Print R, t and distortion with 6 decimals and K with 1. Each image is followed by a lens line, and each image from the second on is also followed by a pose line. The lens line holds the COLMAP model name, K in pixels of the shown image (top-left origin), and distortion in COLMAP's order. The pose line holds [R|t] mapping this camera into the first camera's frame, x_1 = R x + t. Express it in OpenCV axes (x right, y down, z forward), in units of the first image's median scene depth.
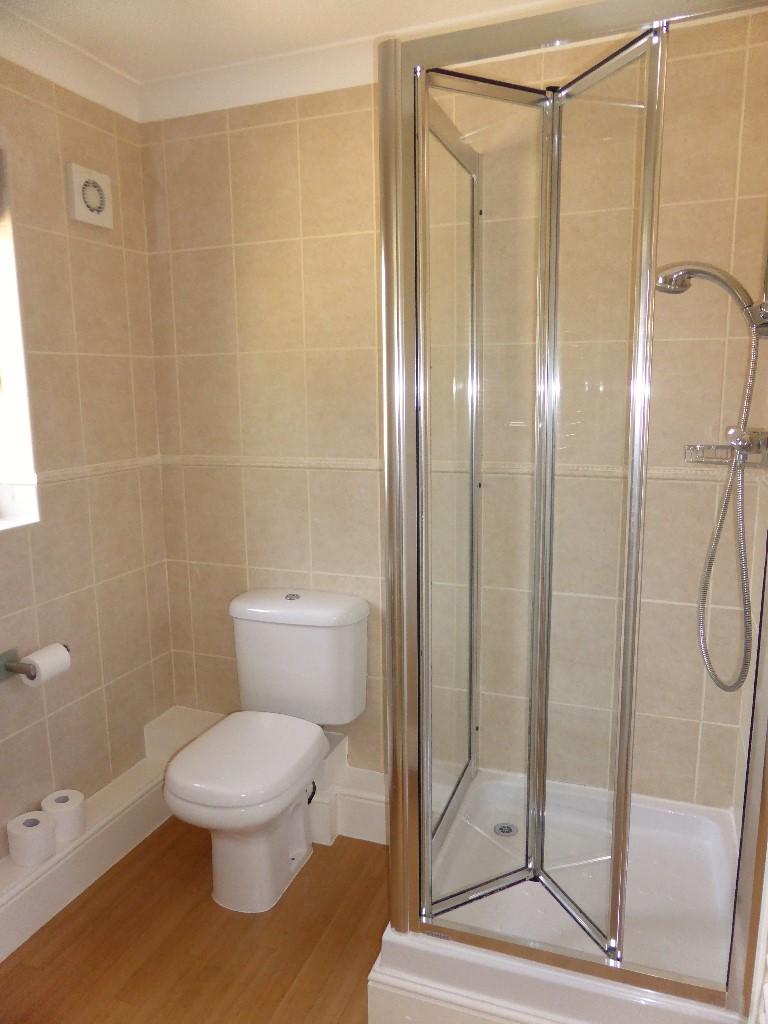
lens RADIAL K [[735.0, 0, 384.0], [0, 735.0, 512.0], [0, 0, 1]] dist [-0.031975, 0.000864]
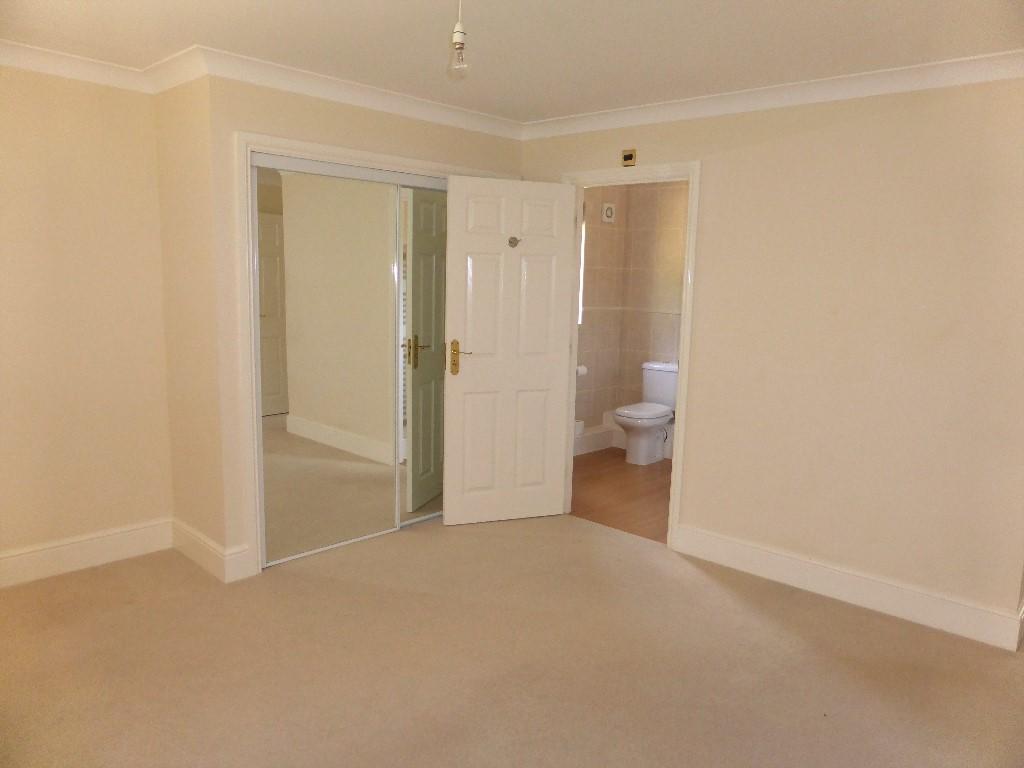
lens RADIAL K [[735.0, 0, 512.0], [0, 735.0, 384.0], [0, 0, 1]] dist [-0.031975, 0.000864]
pose [[0.917647, 0.092842, -0.386399, 0.388424], [-0.105227, 0.994388, -0.010975, 0.280322], [0.383211, 0.050730, 0.922267, -1.618378]]
